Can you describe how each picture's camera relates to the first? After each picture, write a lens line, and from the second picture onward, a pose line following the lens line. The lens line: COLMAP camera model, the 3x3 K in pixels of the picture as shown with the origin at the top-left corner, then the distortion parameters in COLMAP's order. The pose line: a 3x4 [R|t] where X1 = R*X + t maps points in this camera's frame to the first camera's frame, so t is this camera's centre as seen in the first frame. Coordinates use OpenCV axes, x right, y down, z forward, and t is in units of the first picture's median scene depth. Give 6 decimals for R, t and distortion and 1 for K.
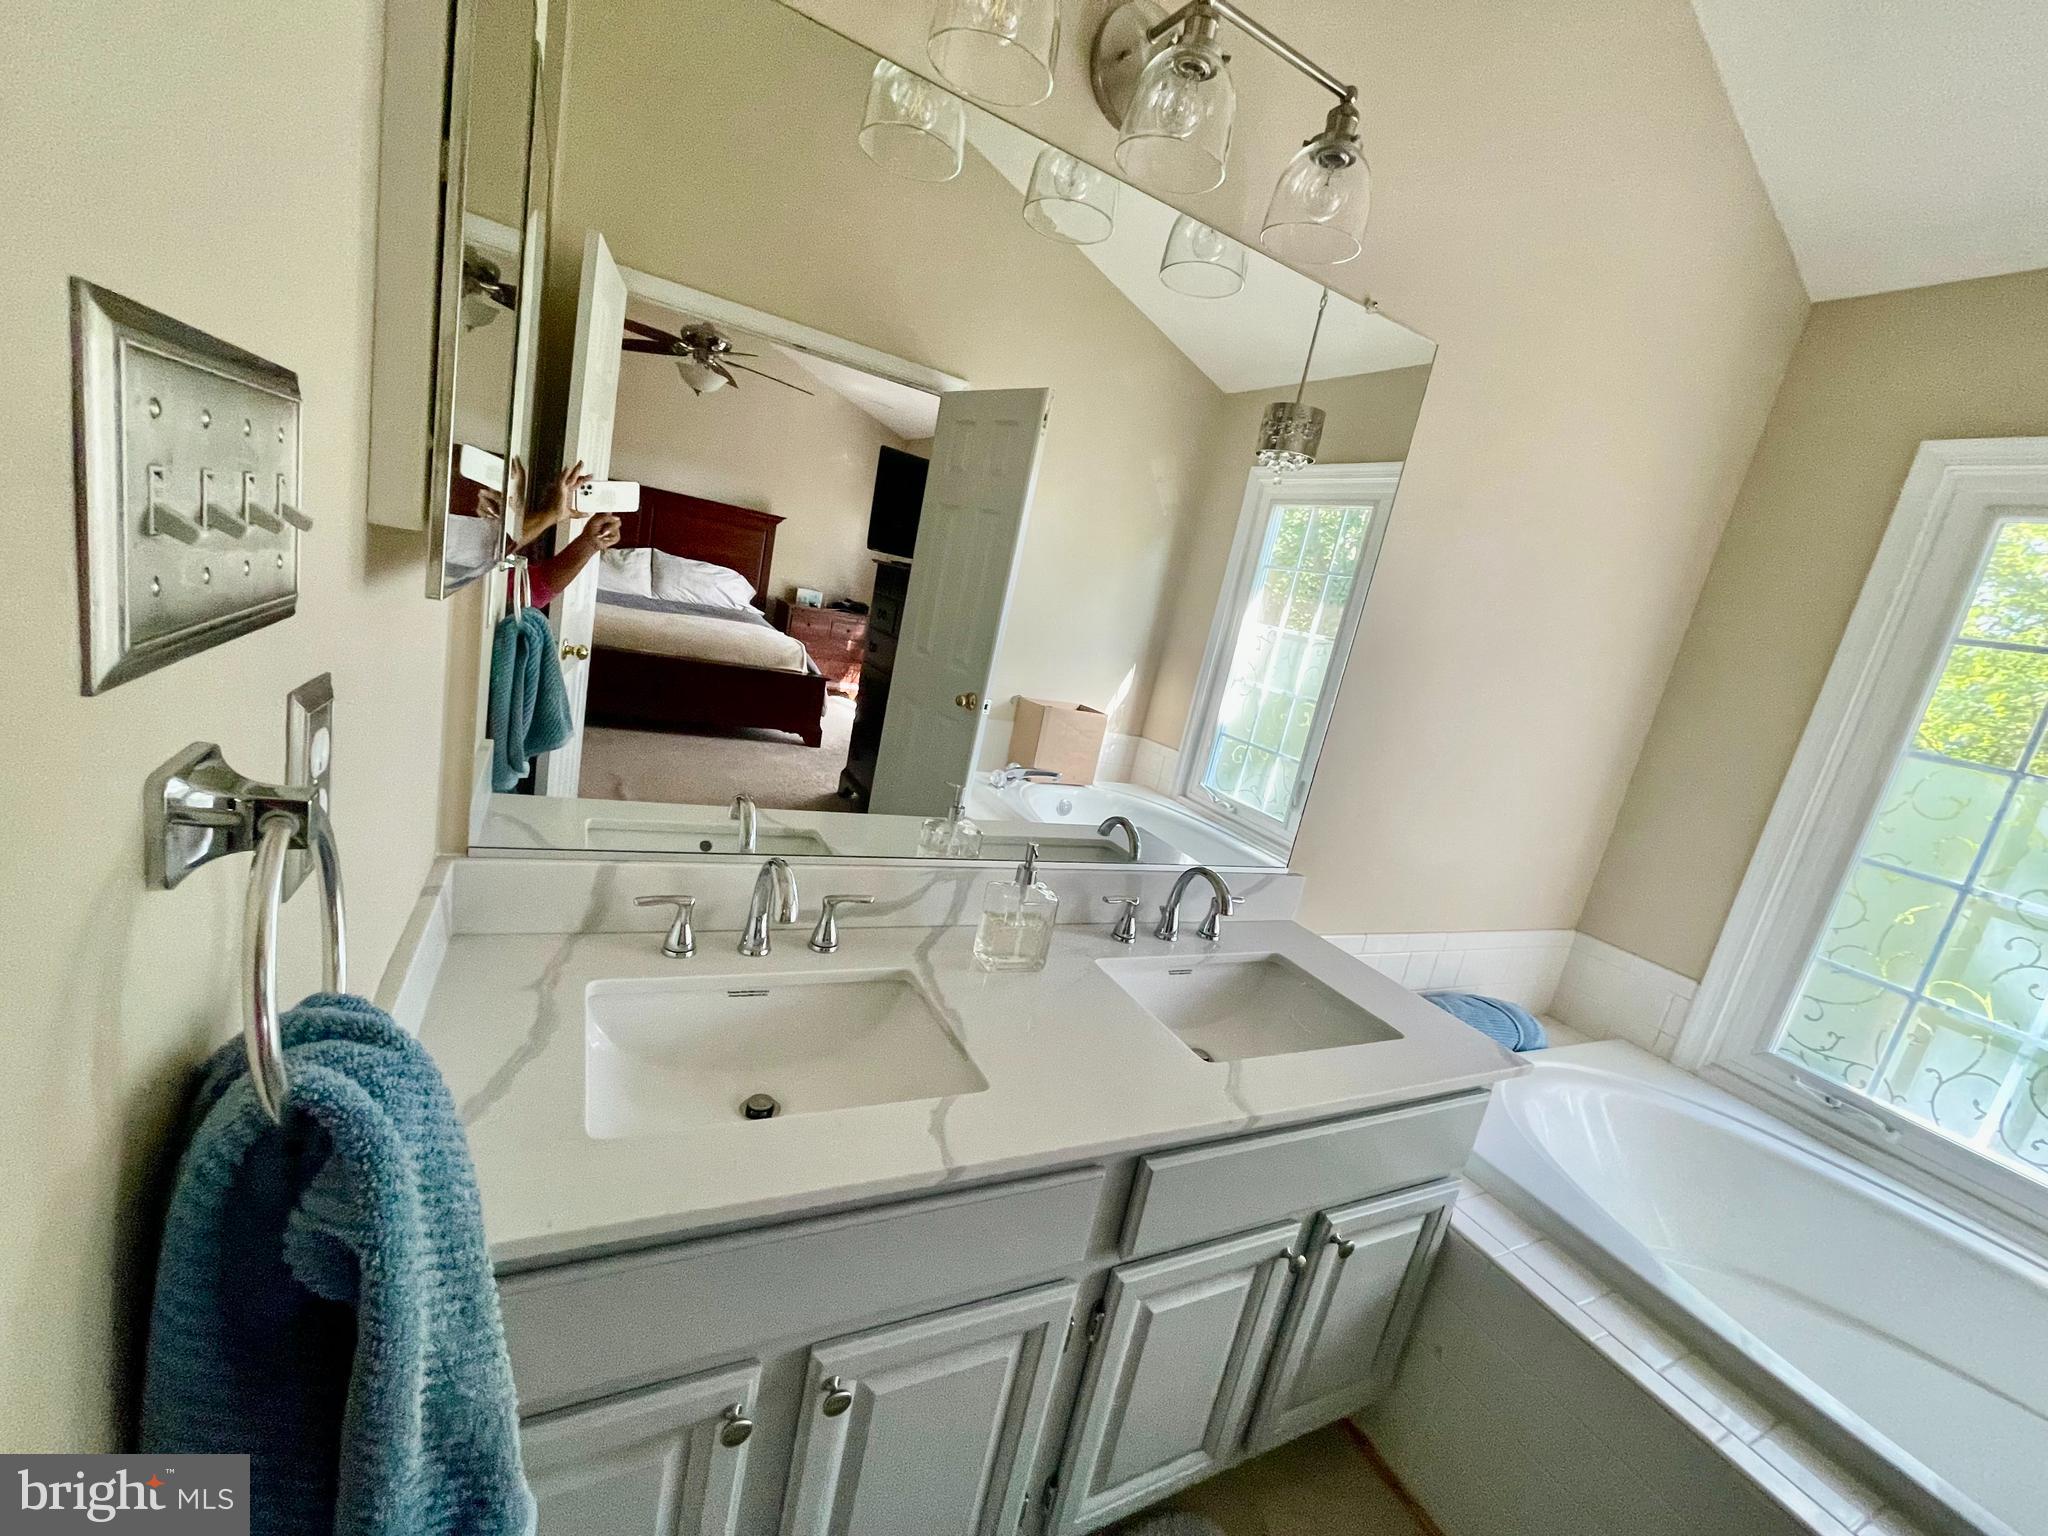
lens RADIAL K [[828.1, 0, 1018.6], [0, 828.1, 762.6], [0, 0, 1]] dist [-0.001617, -0.000161]
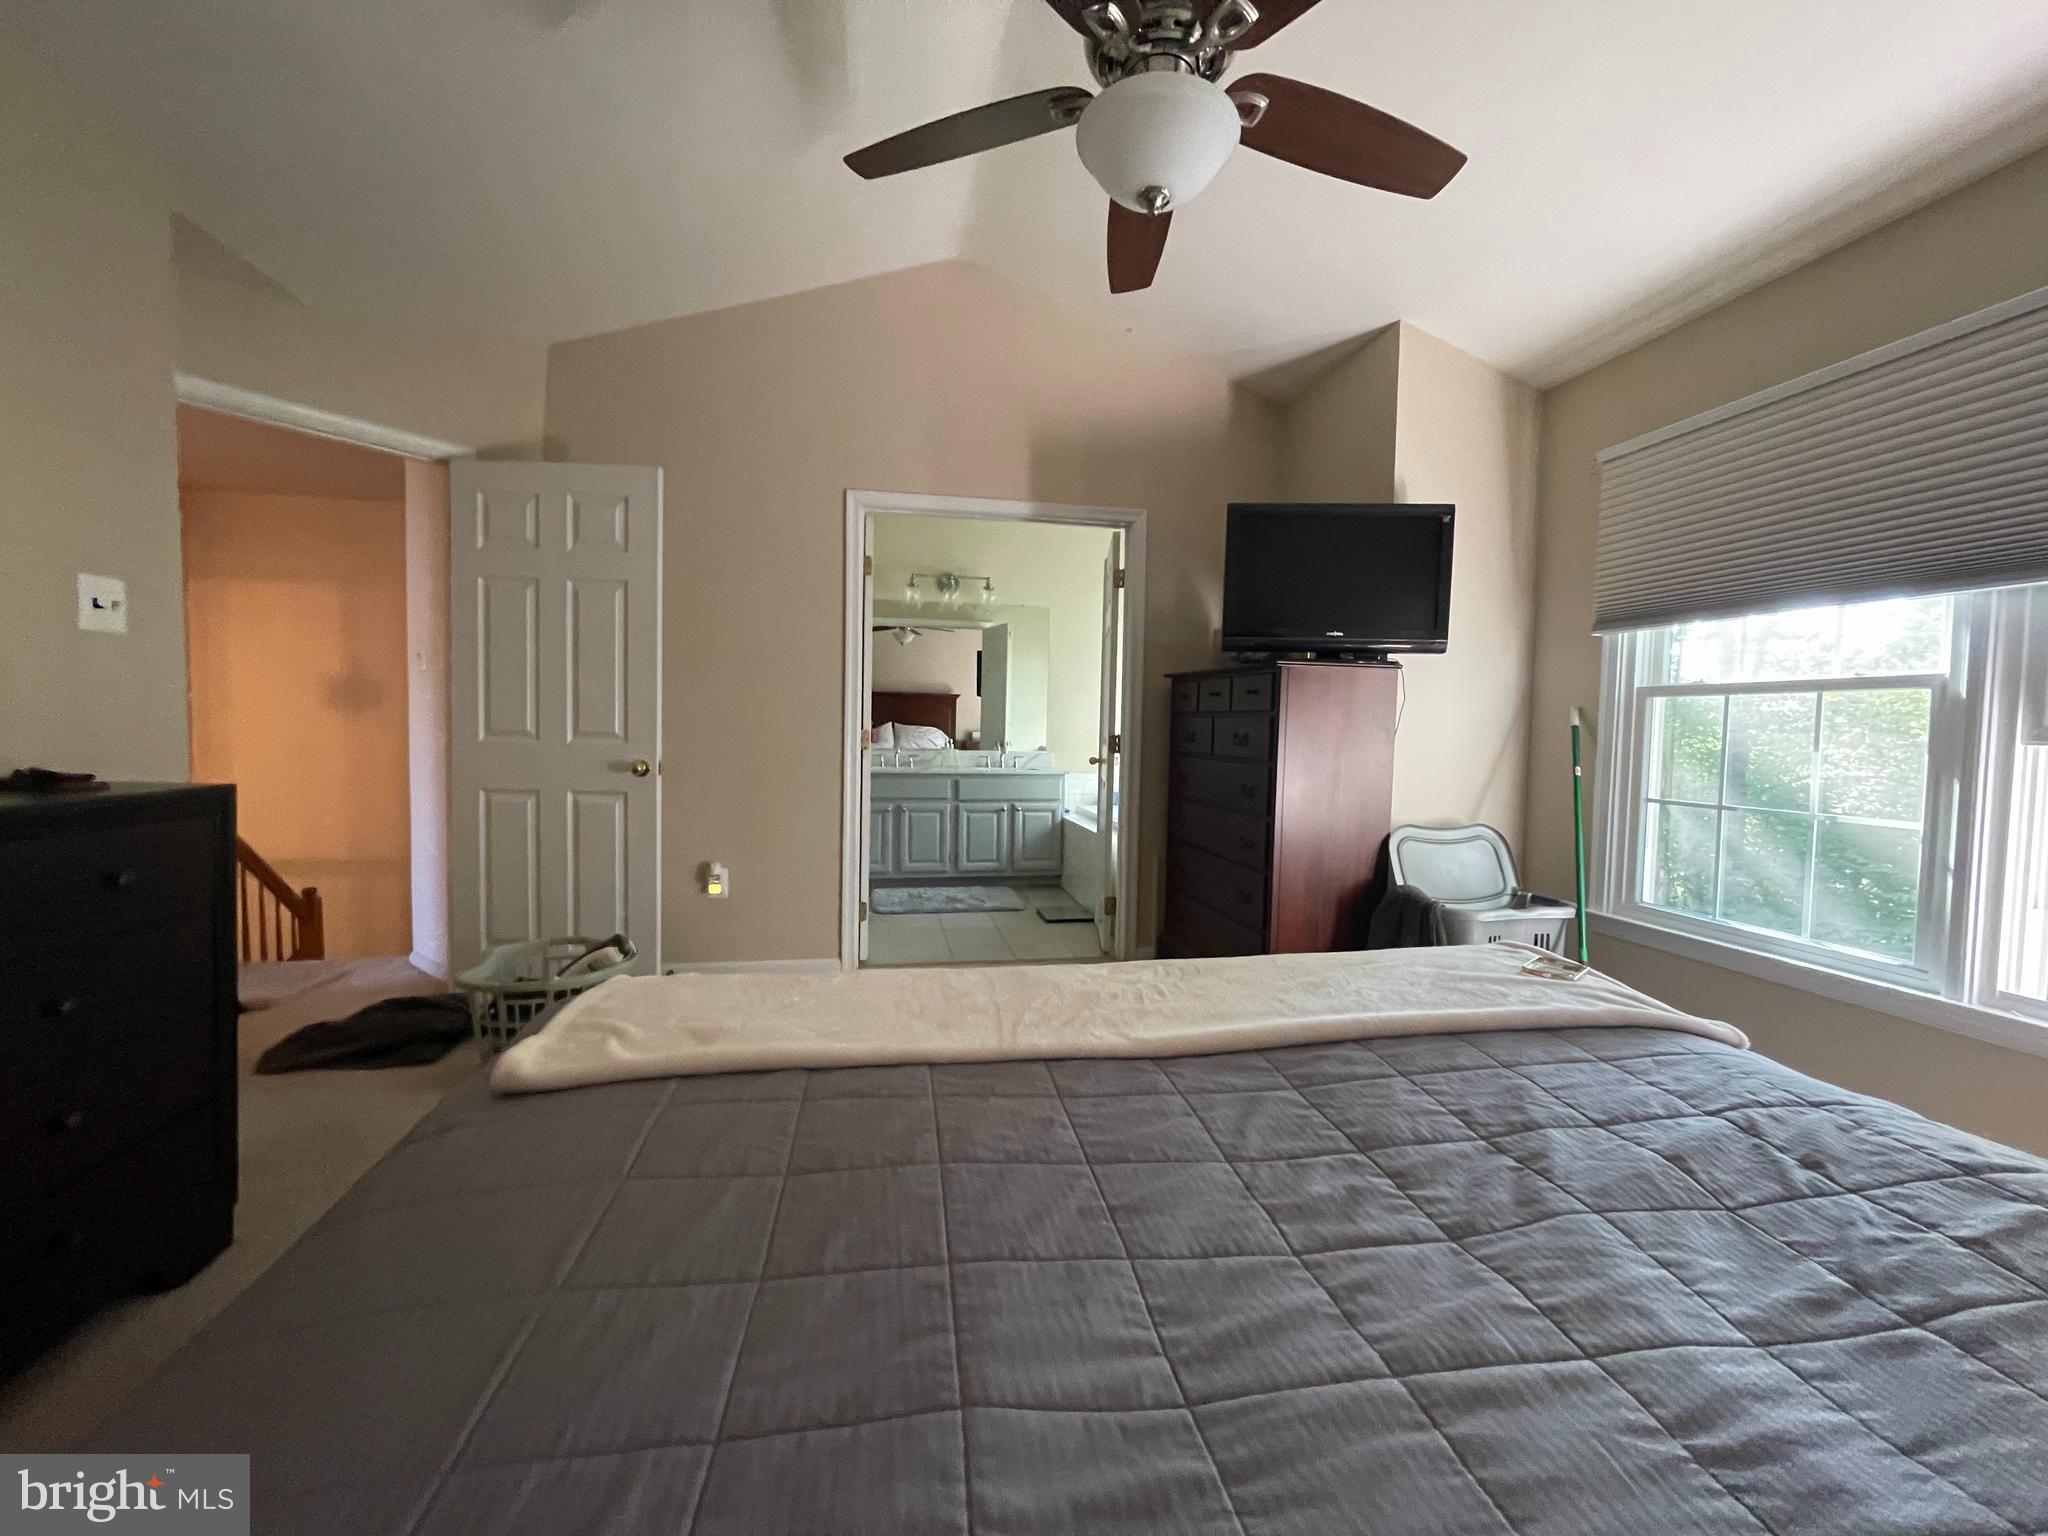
lens RADIAL K [[828.1, 0, 1018.6], [0, 828.1, 762.6], [0, 0, 1]] dist [-0.001617, -0.000161]
pose [[0.944015, -0.171607, -0.281757, 1.470518], [0.113458, 0.970843, -0.211167, 1.104112], [0.309780, 0.167377, 0.935960, -2.825608]]
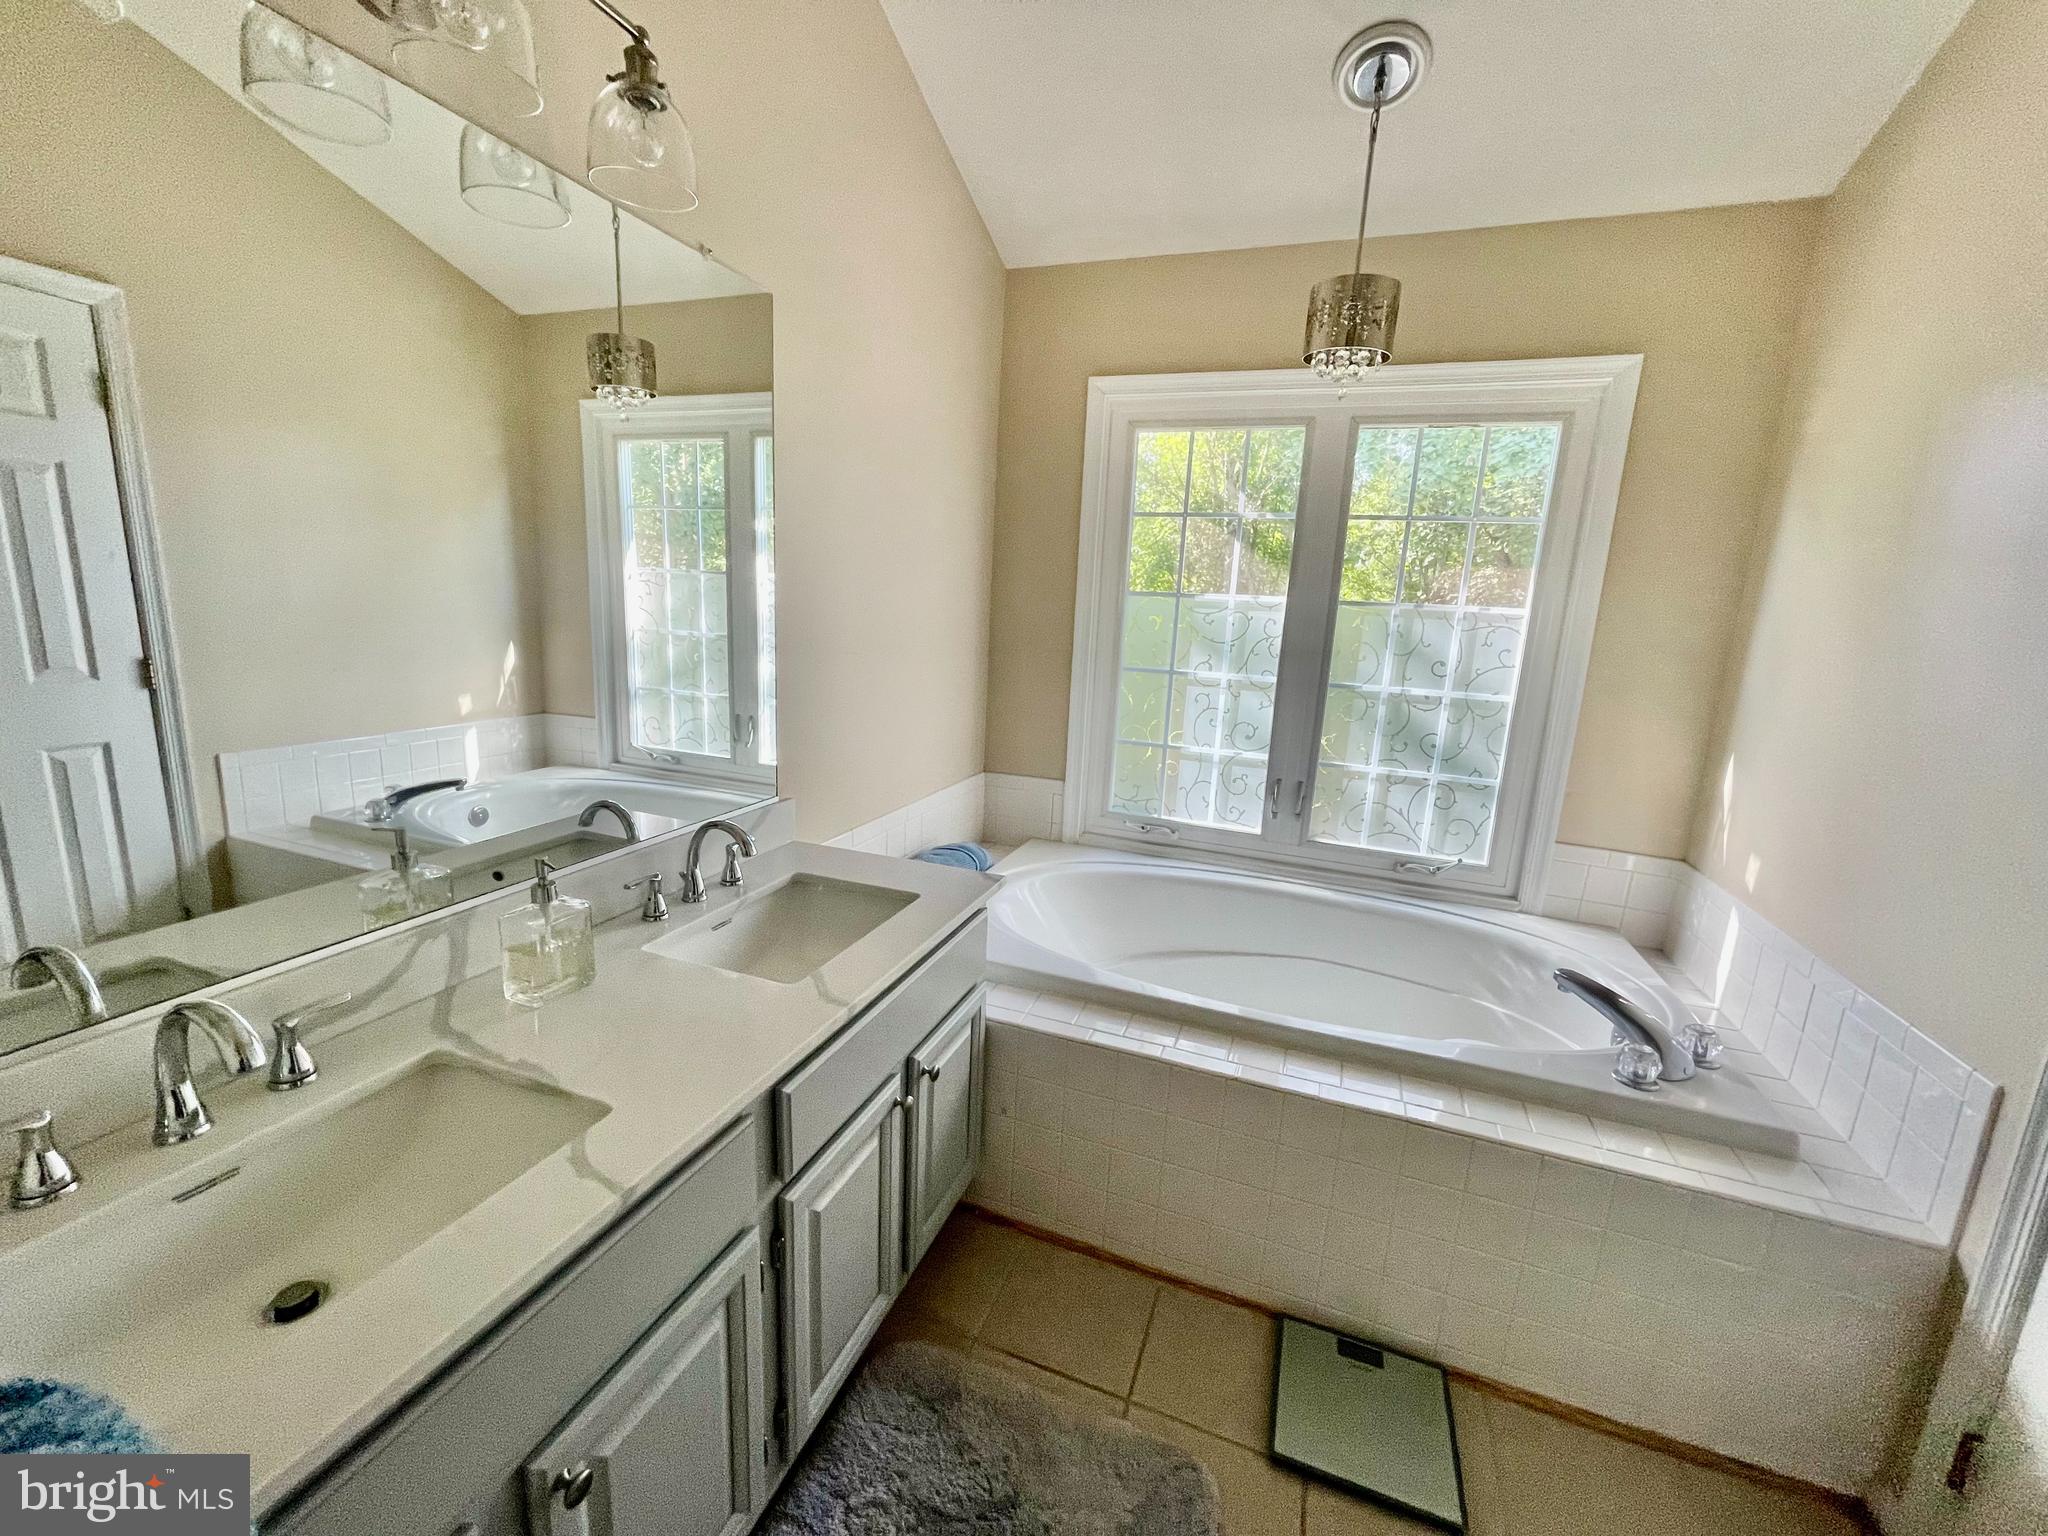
lens RADIAL K [[828.1, 0, 1018.6], [0, 828.1, 762.6], [0, 0, 1]] dist [-0.001617, -0.000161]
pose [[0.730687, -0.294194, 0.616073, -0.112694], [0.240421, 0.955467, 0.171116, -0.026639], [-0.638979, 0.023085, 0.768878, -0.028387]]
